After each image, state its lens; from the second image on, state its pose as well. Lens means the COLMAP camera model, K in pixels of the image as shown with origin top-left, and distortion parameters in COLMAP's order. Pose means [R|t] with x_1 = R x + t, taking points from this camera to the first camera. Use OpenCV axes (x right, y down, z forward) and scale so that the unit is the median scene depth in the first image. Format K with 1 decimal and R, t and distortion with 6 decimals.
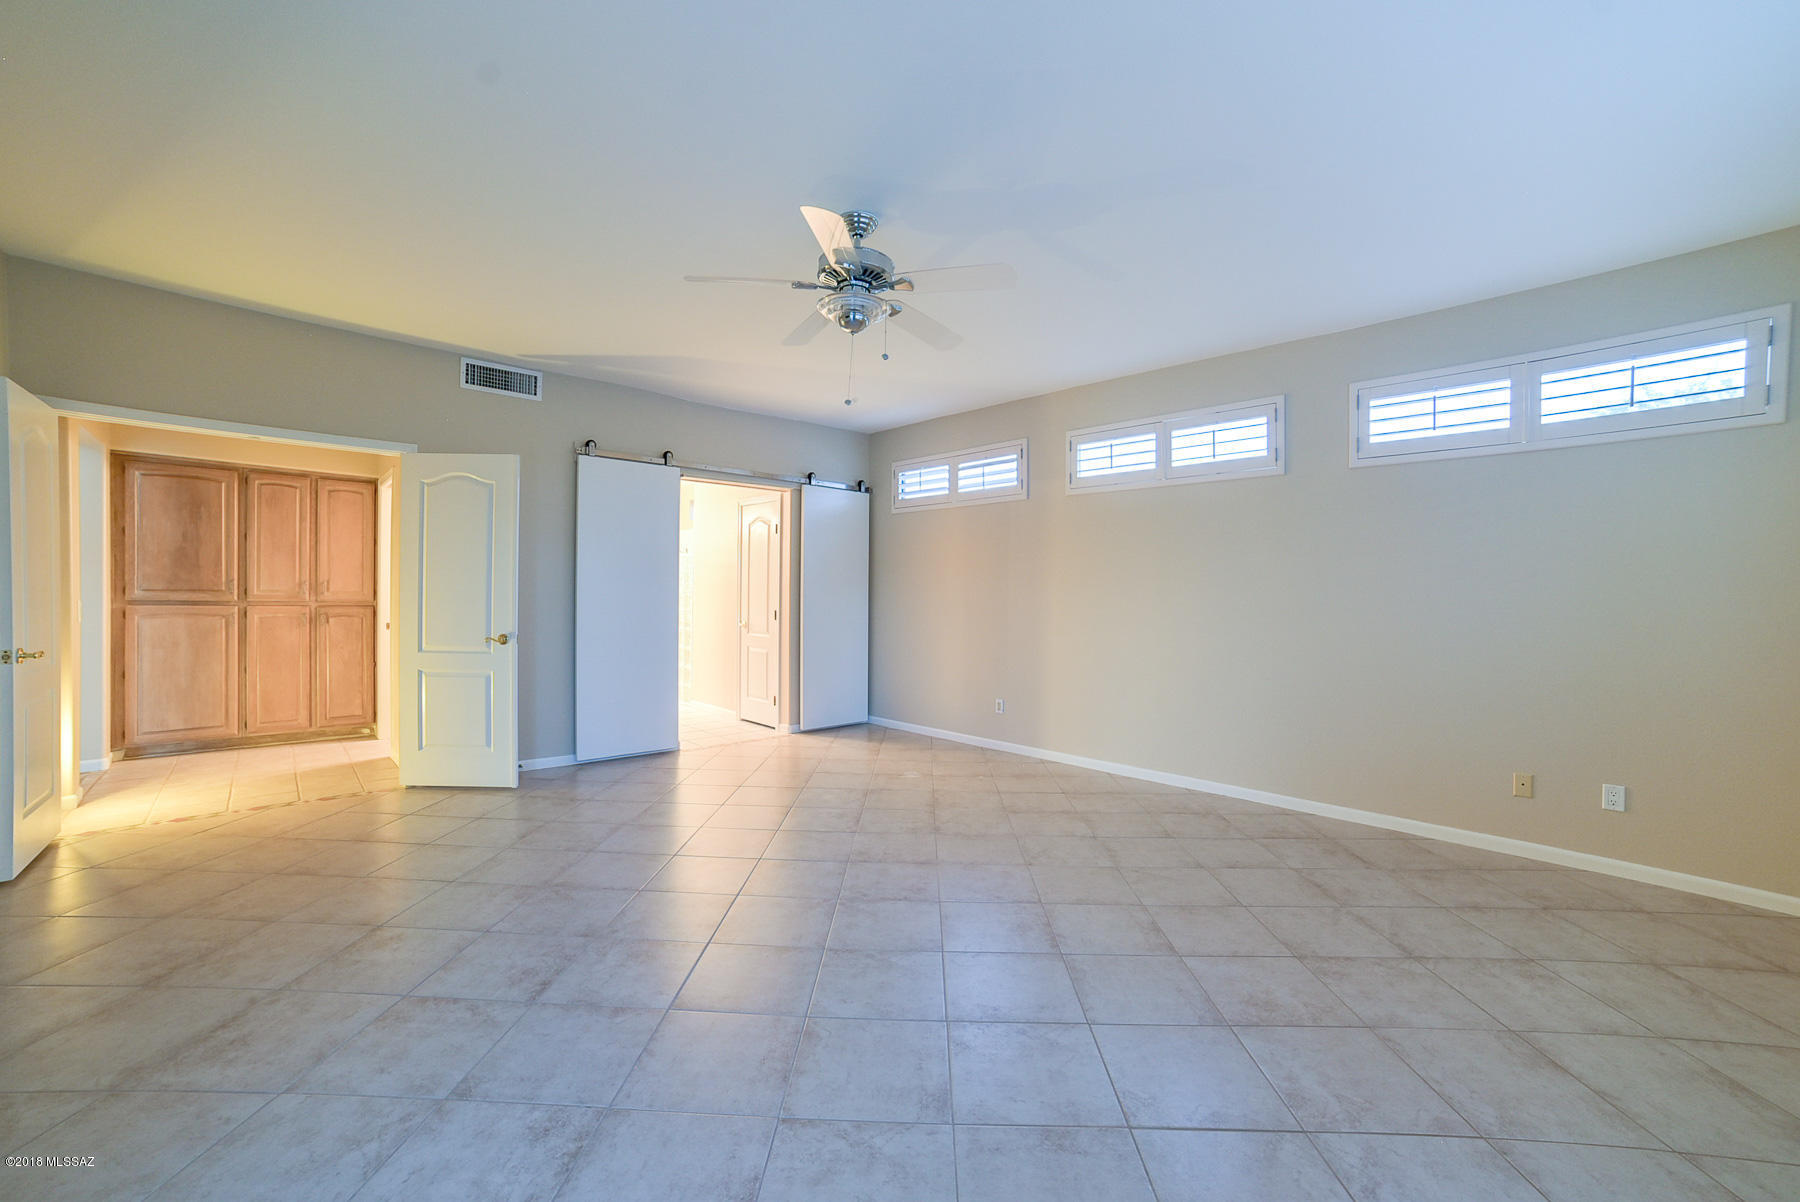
lens RADIAL K [[714.6, 0, 897.1], [0, 714.6, 604.4], [0, 0, 1]] dist [-0.087606, 0.036800]
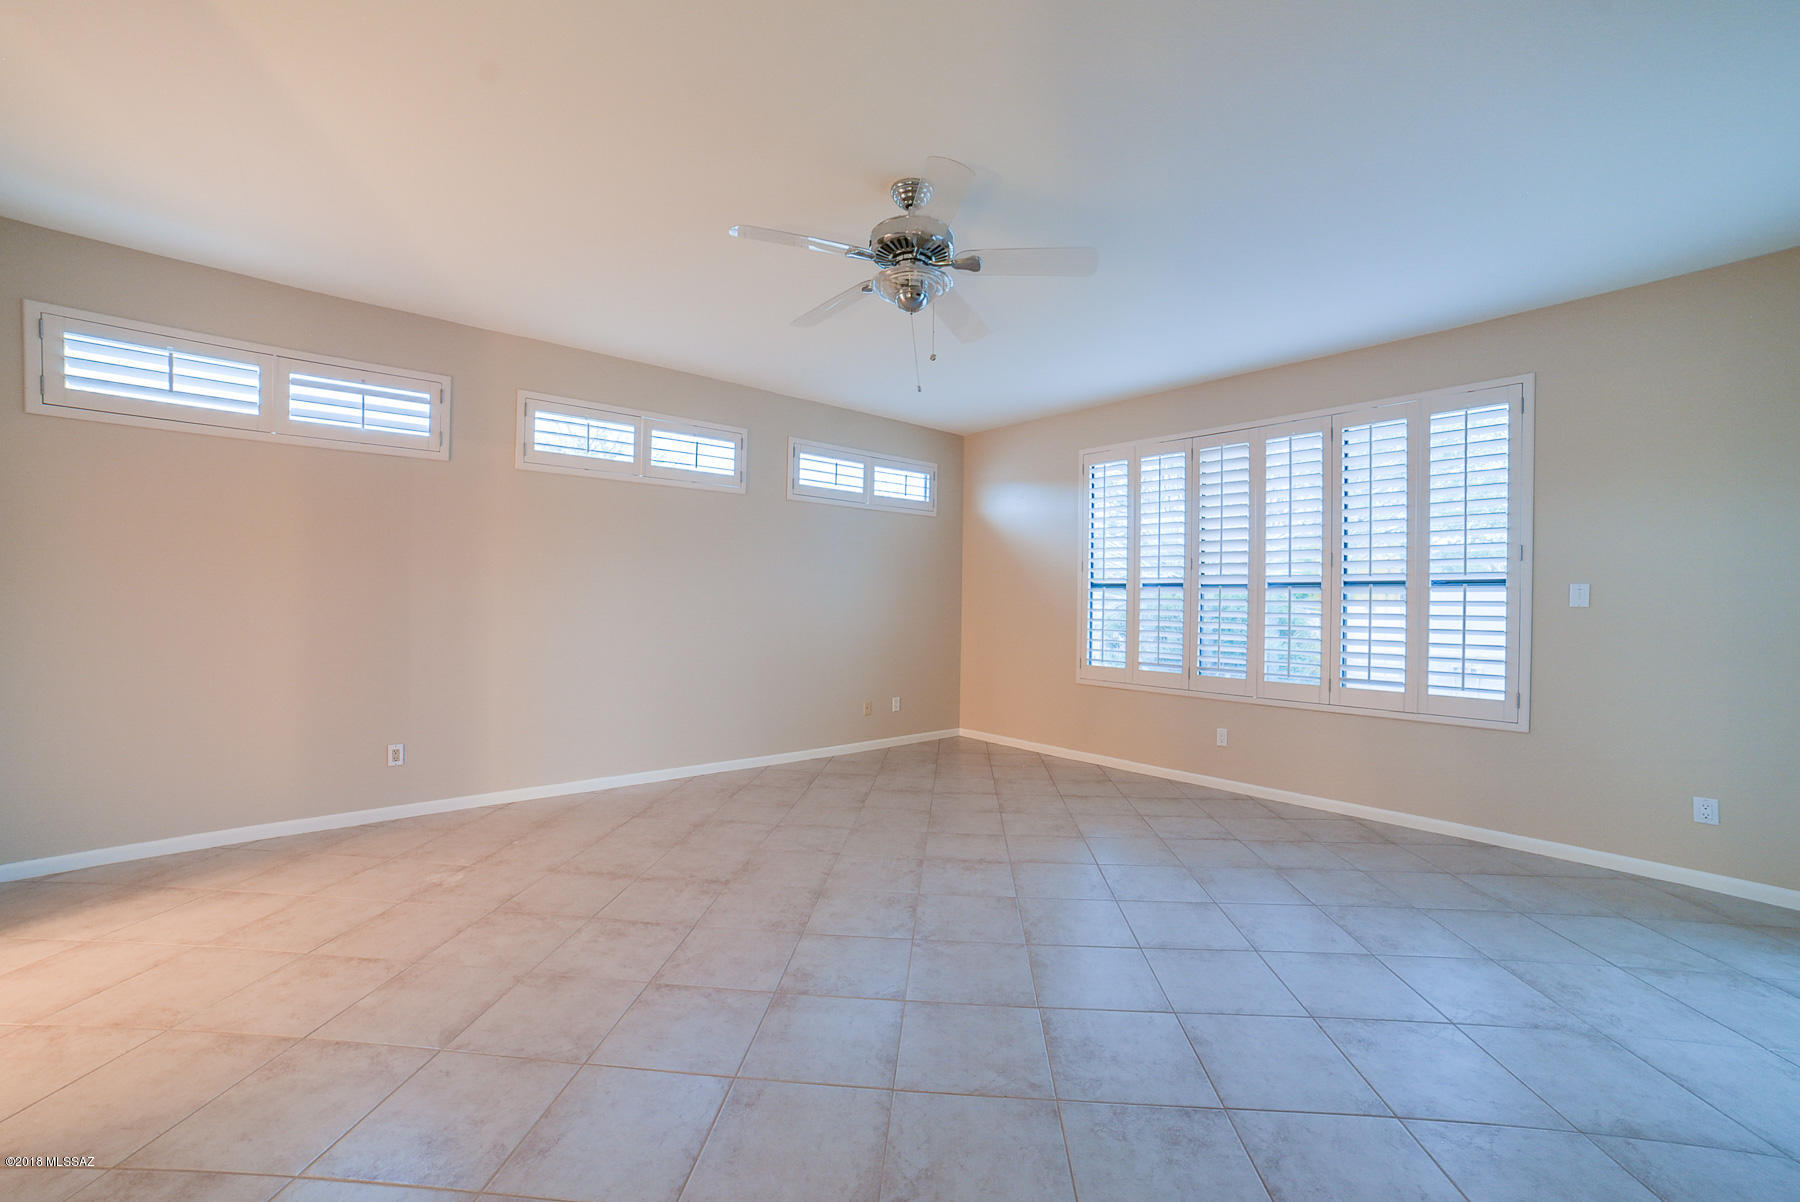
lens RADIAL K [[716.7, 0, 900.0], [0, 716.7, 601.0], [0, 0, 1]] dist [-0.097484, 0.036761]
pose [[0.045935, -0.010508, 0.998889, -0.627337], [0.002544, 0.999943, 0.010402, -0.012850], [-0.998941, 0.002063, 0.045960, 0.630076]]
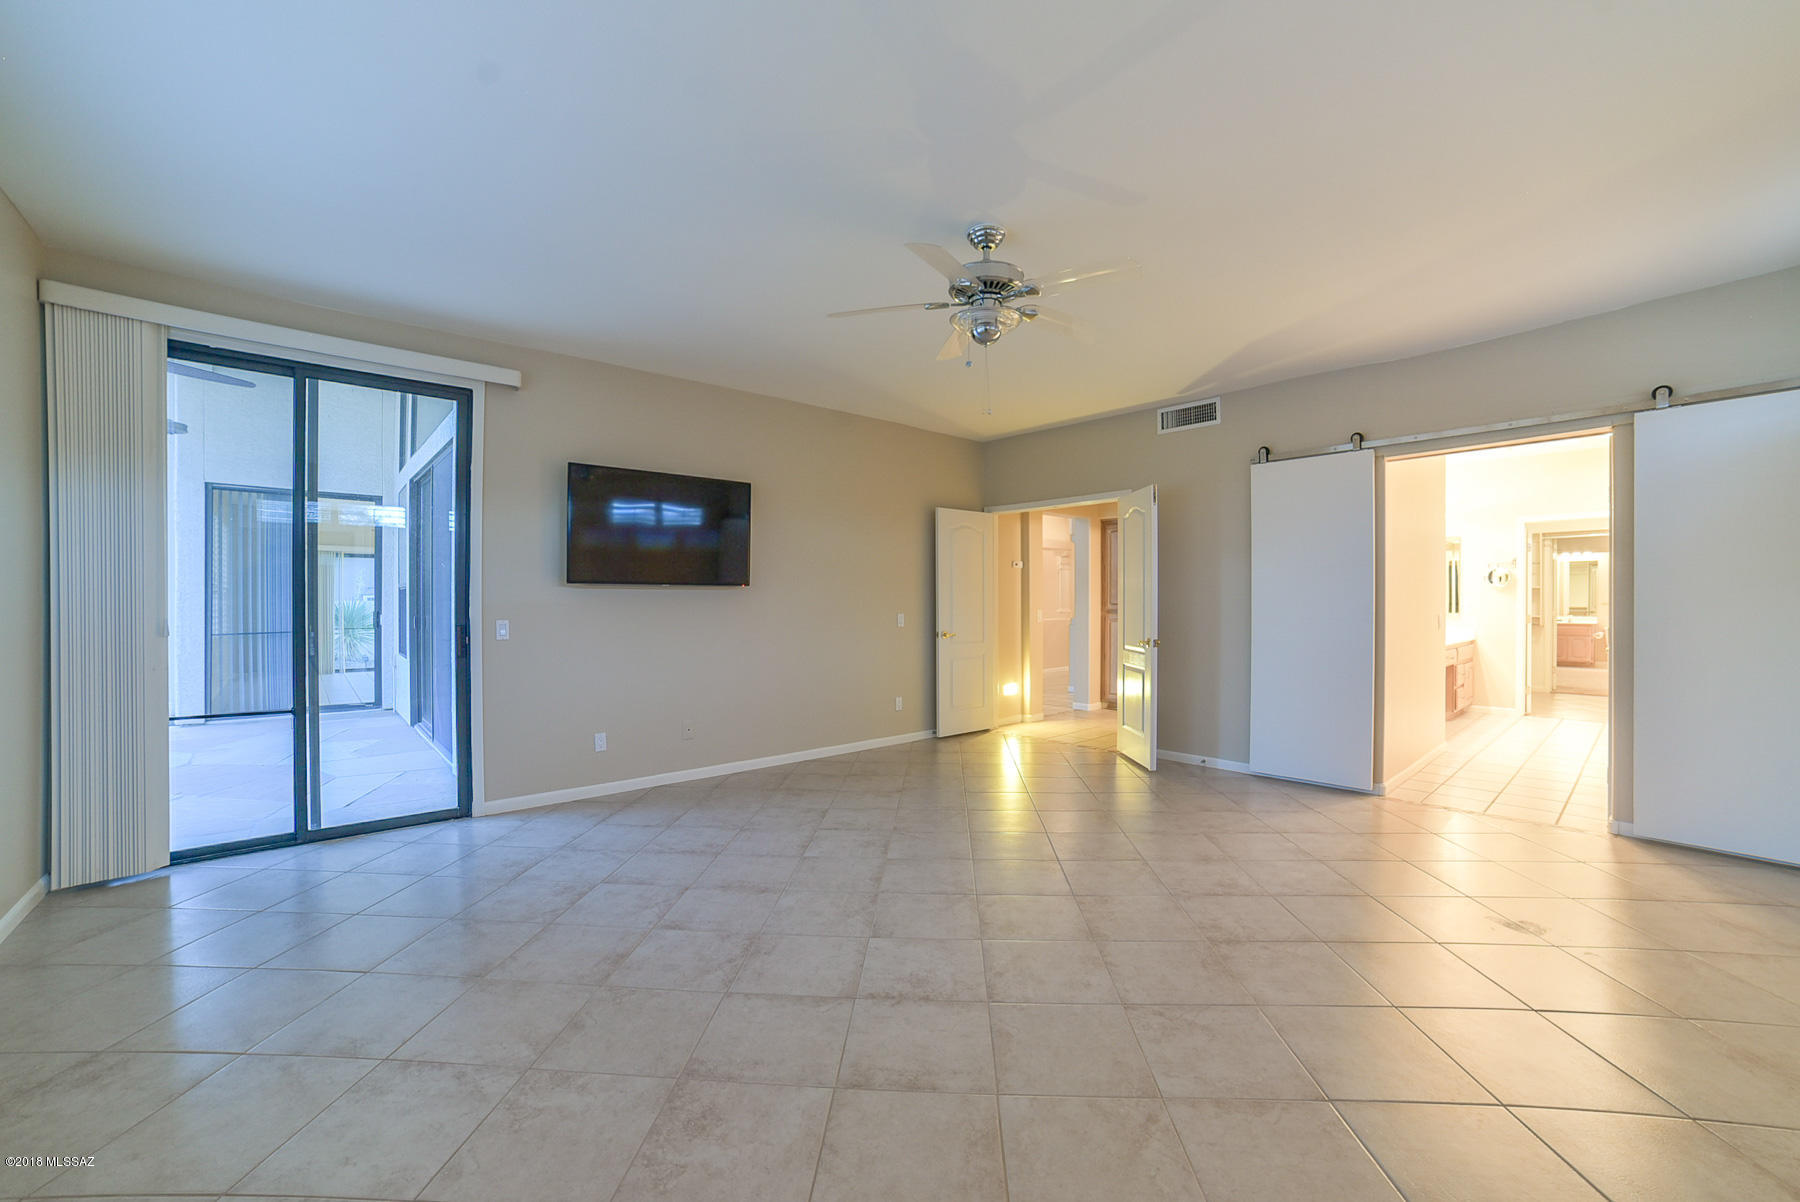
lens RADIAL K [[714.6, 0, 897.1], [0, 714.6, 604.4], [0, 0, 1]] dist [-0.087606, 0.036800]
pose [[-0.032216, -0.009920, -0.999432, 0.620419], [-0.012636, 0.999875, -0.009517, 0.001780], [0.999401, 0.012322, -0.032338, 0.589372]]
